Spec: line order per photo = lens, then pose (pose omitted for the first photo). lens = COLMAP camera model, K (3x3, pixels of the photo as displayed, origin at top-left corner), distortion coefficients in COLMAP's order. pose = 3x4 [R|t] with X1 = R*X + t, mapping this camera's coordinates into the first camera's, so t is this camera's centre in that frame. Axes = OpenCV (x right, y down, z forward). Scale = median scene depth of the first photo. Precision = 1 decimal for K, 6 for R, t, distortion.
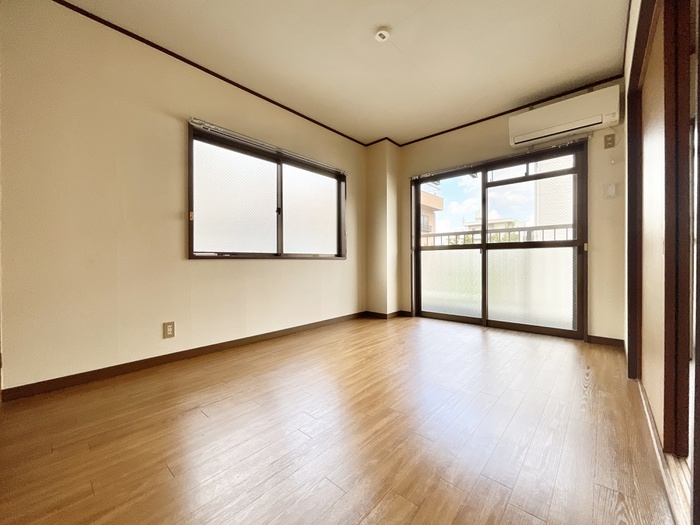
lens RADIAL K [[281.5, 0, 350.0], [0, 281.5, 262.5], [0, 0, 1]] dist [0.001484, -0.000013]
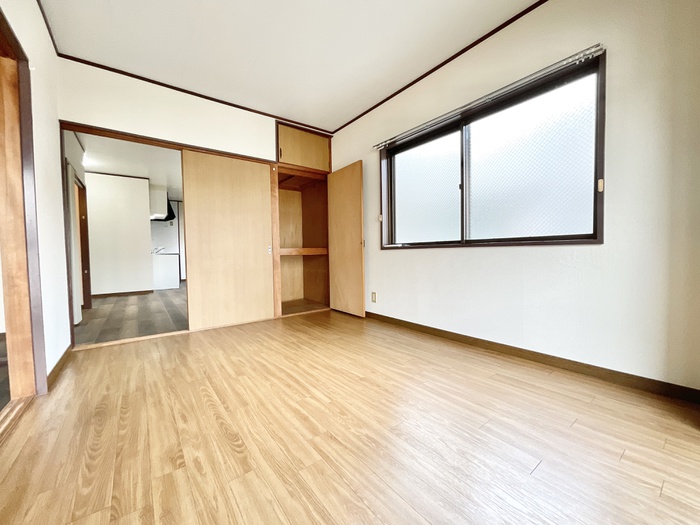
lens RADIAL K [[281.5, 0, 350.0], [0, 281.5, 262.5], [0, 0, 1]] dist [0.001484, -0.000013]
pose [[-0.184840, 0.047926, -0.981599, 0.704900], [0.016340, 0.998822, 0.045690, -0.013221], [0.982633, -0.007594, -0.185406, 0.958947]]
